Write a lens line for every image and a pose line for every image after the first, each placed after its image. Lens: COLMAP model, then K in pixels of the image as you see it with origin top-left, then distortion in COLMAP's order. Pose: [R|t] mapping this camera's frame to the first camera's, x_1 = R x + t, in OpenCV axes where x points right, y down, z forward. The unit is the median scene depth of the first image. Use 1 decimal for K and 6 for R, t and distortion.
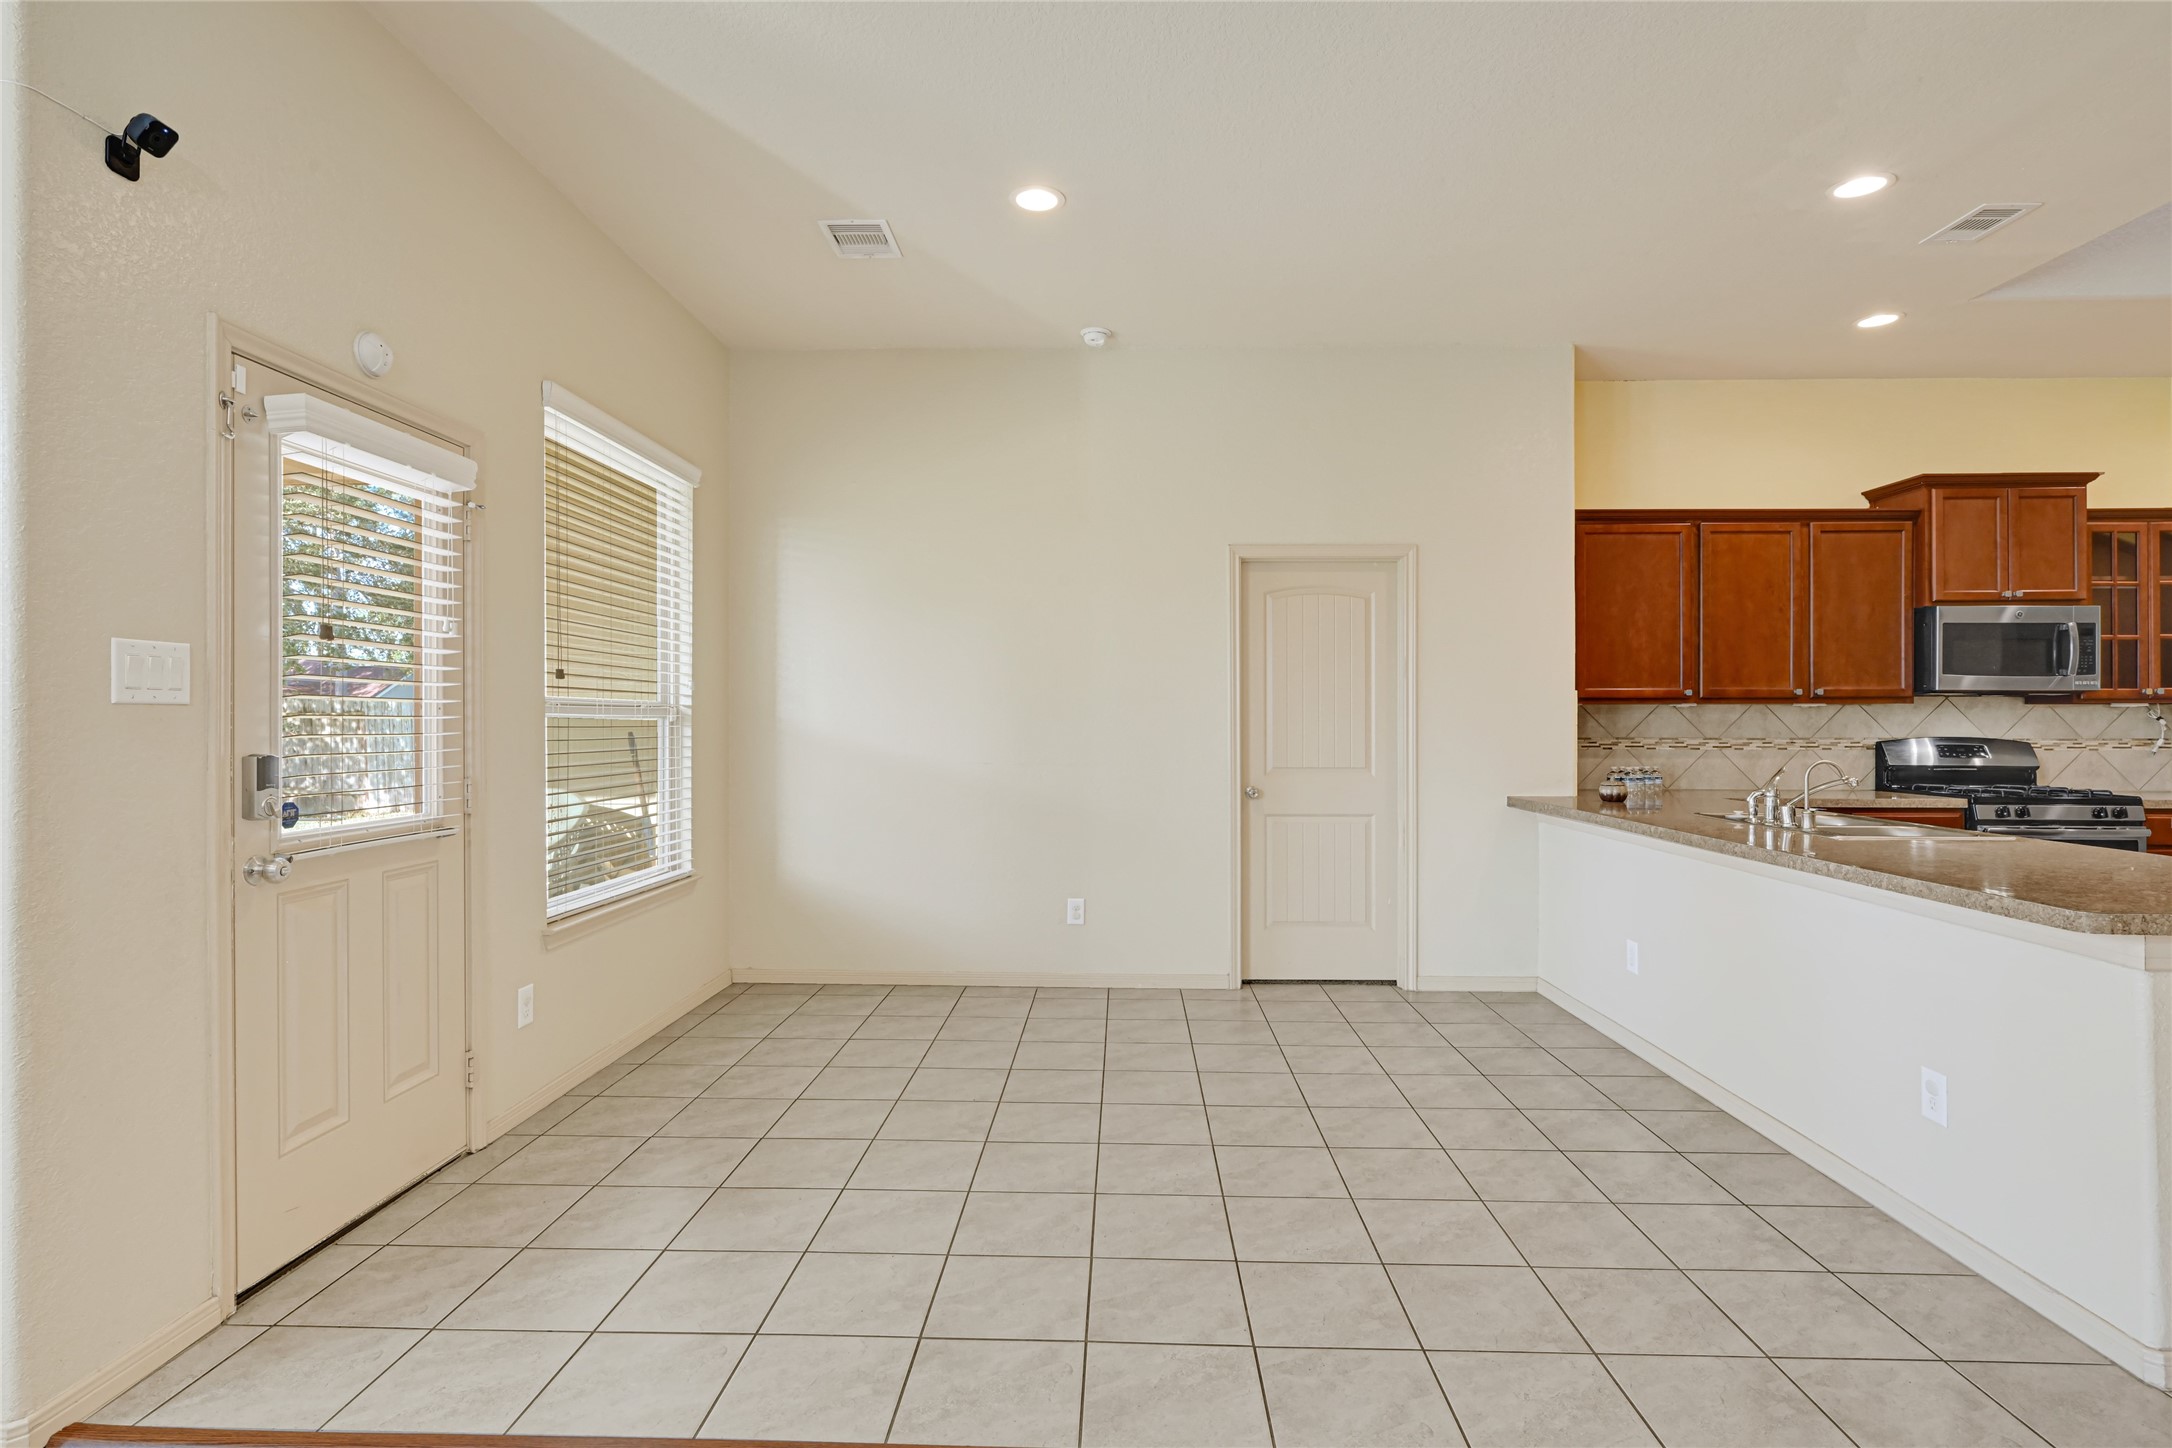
lens RADIAL K [[1059.9, 0, 1086.0], [0, 1059.9, 724.0], [0, 0, 1]] dist [0.000356, 0.000742]
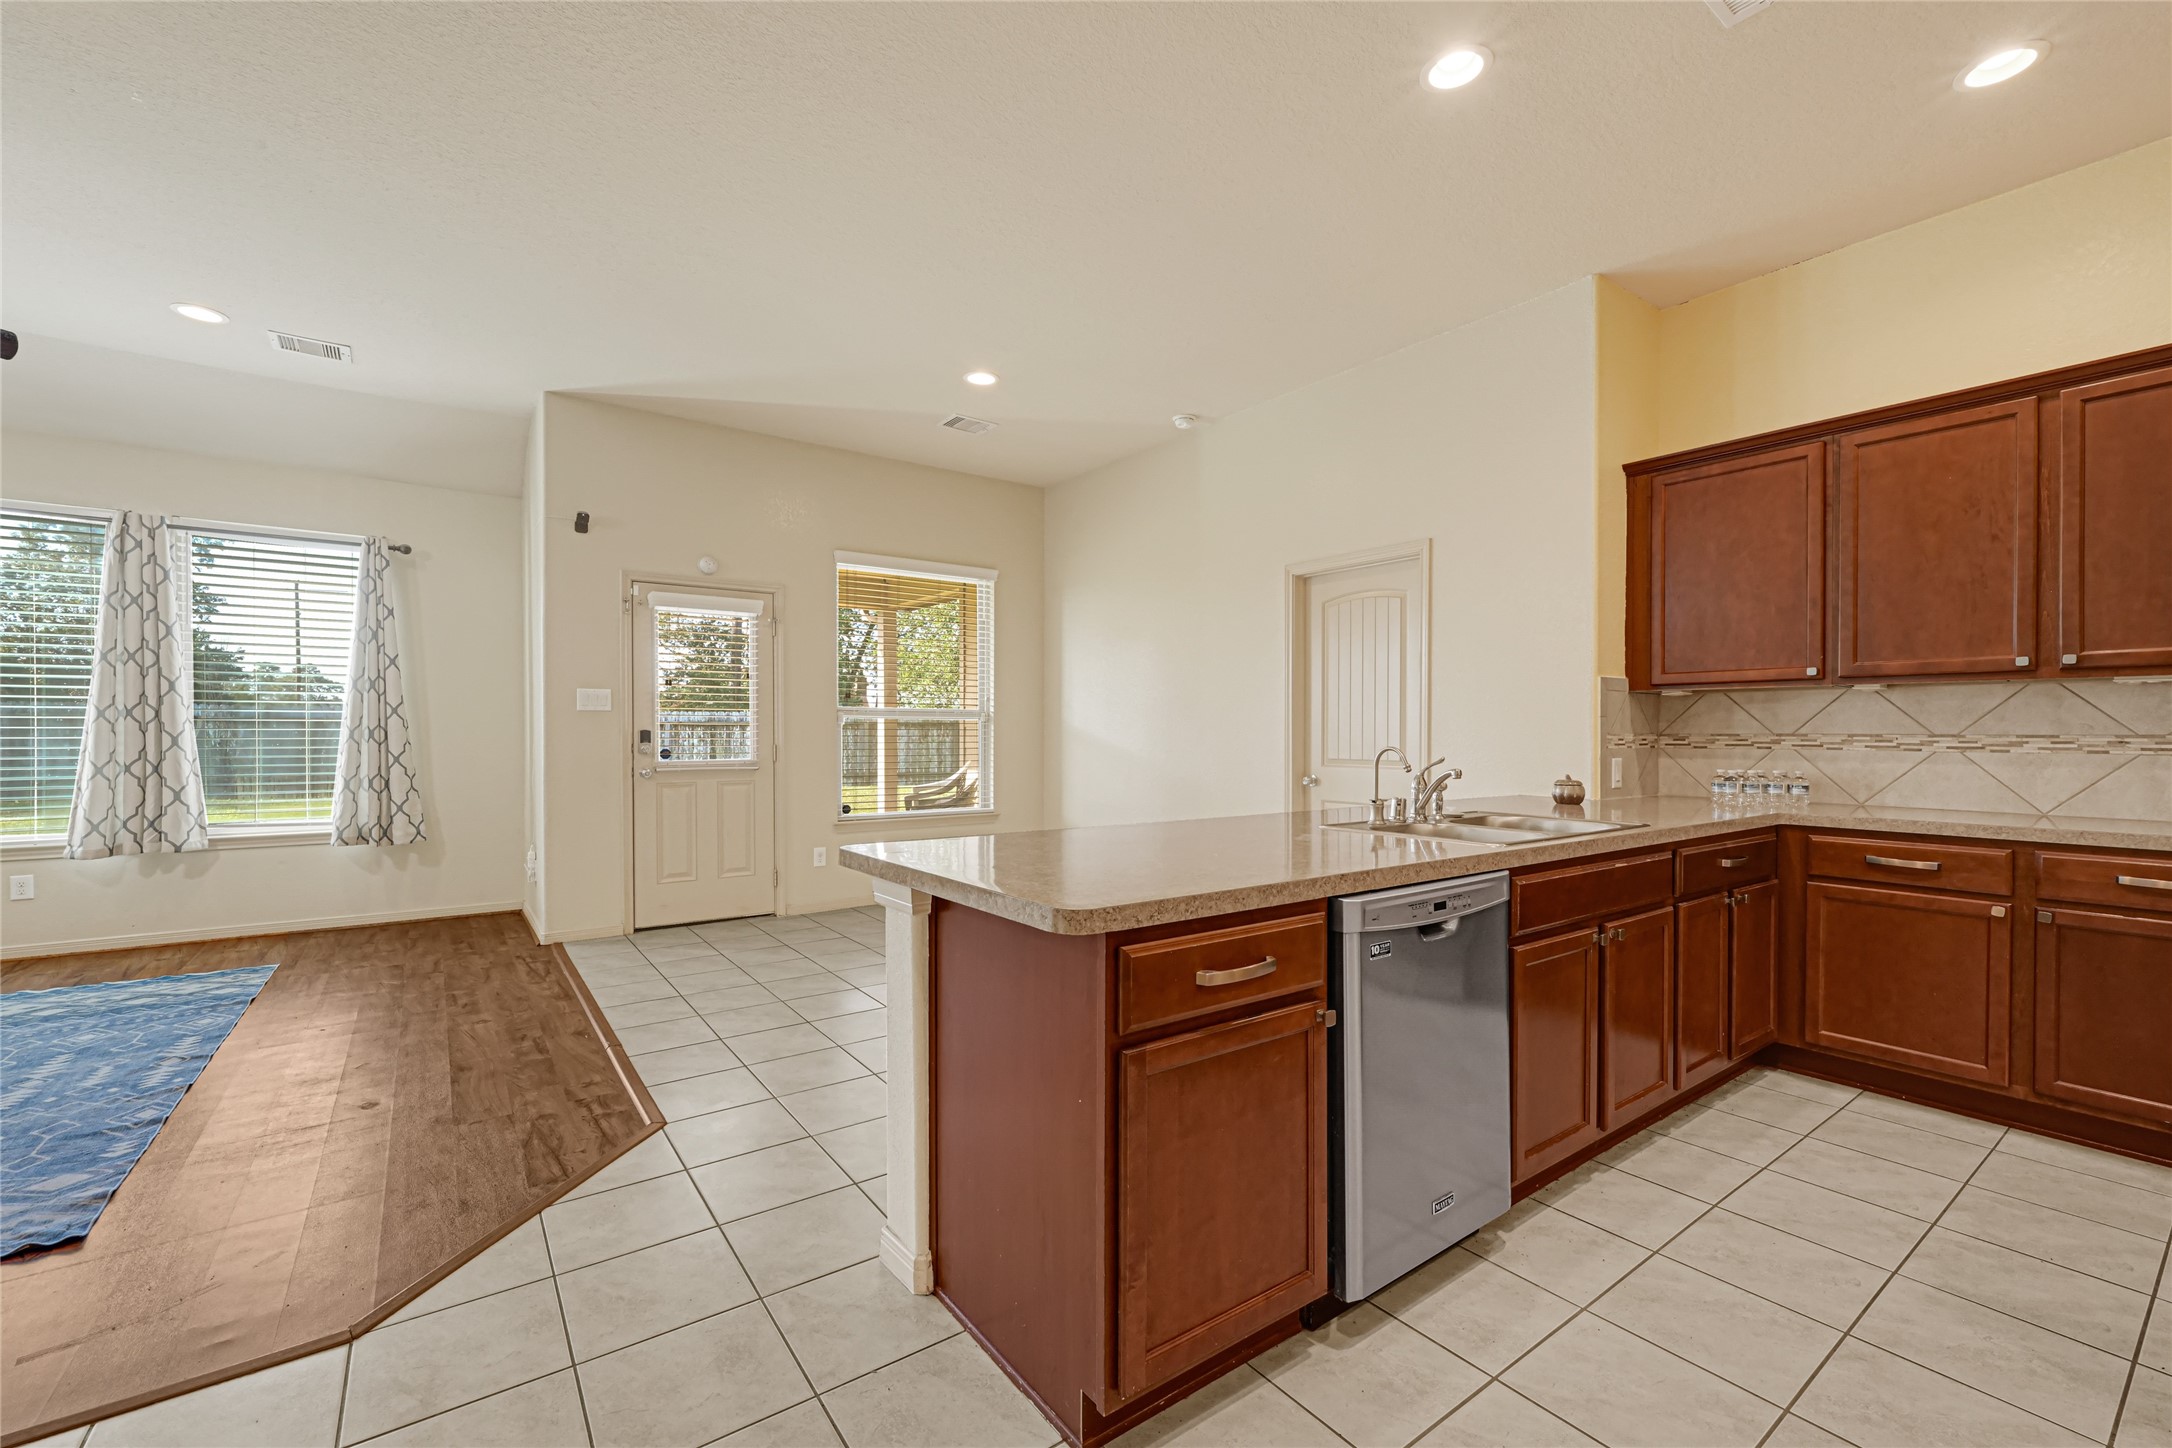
lens RADIAL K [[901.3, 0, 1082.4], [0, 901.3, 734.5], [0, 0, 1]] dist [0.002438, 0.000582]
pose [[0.614030, 0.002398, -0.789279, 0.753606], [-0.004612, 0.999989, -0.000549, 0.016882], [0.789269, 0.003977, 0.614035, 0.213176]]
